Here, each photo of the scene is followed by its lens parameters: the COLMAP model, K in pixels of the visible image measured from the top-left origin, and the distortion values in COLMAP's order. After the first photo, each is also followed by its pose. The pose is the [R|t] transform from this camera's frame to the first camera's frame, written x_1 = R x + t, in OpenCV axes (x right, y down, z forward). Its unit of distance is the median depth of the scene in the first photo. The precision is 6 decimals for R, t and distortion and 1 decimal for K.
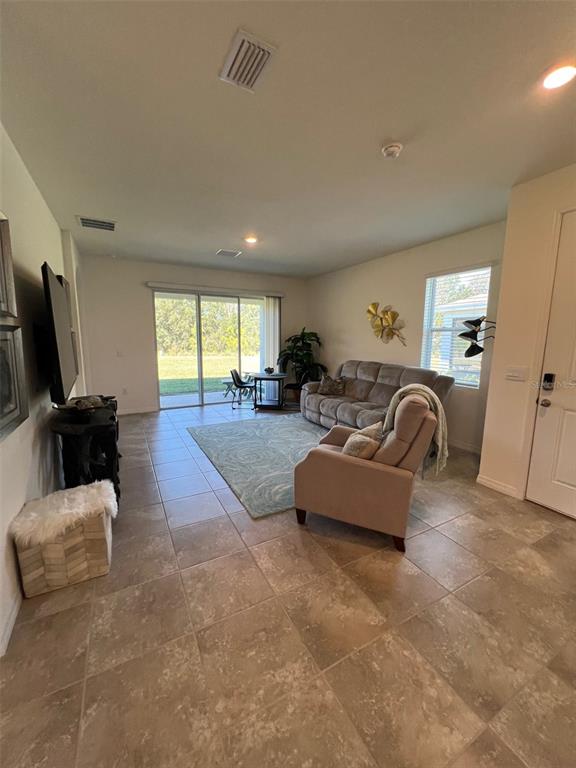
lens RADIAL K [[306.7, 0, 288.5], [0, 306.7, 380.7], [0, 0, 1]] dist [0.000219, 0.000255]
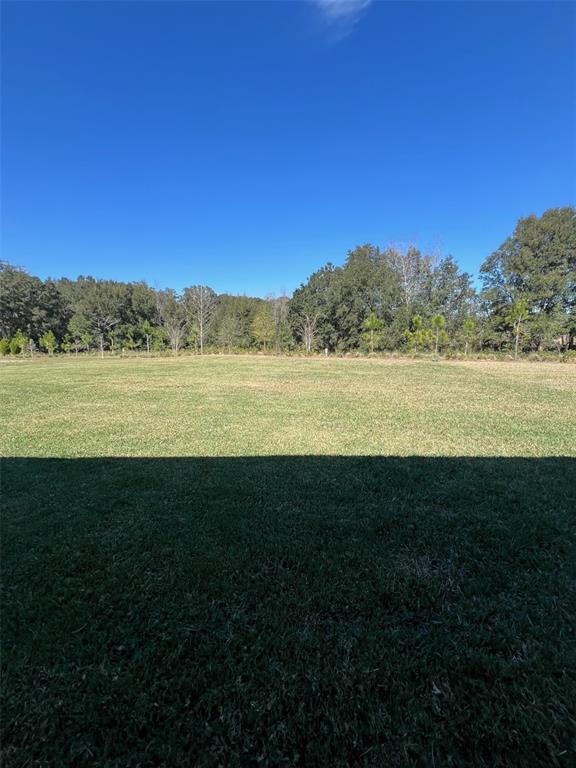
lens RADIAL K [[306.7, 0, 288.0], [0, 306.7, 384.3], [0, 0, 1]] dist [0.000219, 0.000255]
pose [[0.867599, 0.062830, -0.493280, -0.949287], [-0.050929, 0.997996, 0.037541, -0.312045], [0.494650, -0.007448, 0.869060, 2.421904]]
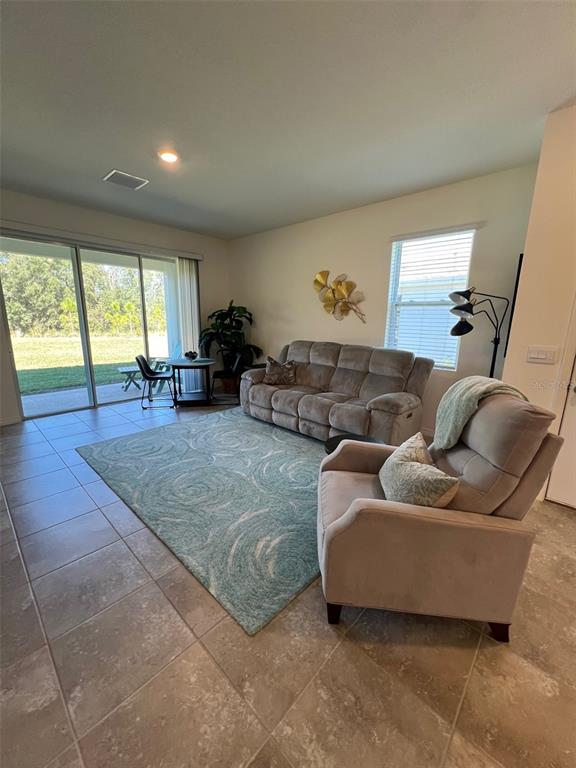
lens RADIAL K [[306.7, 0, 289.2], [0, 306.7, 381.5], [0, 0, 1]] dist [0.000219, 0.000255]
pose [[0.947576, -0.059411, 0.313960, -0.093951], [0.037104, 0.996374, 0.076562, -0.022729], [-0.317370, -0.060899, 0.946344, 0.233020]]
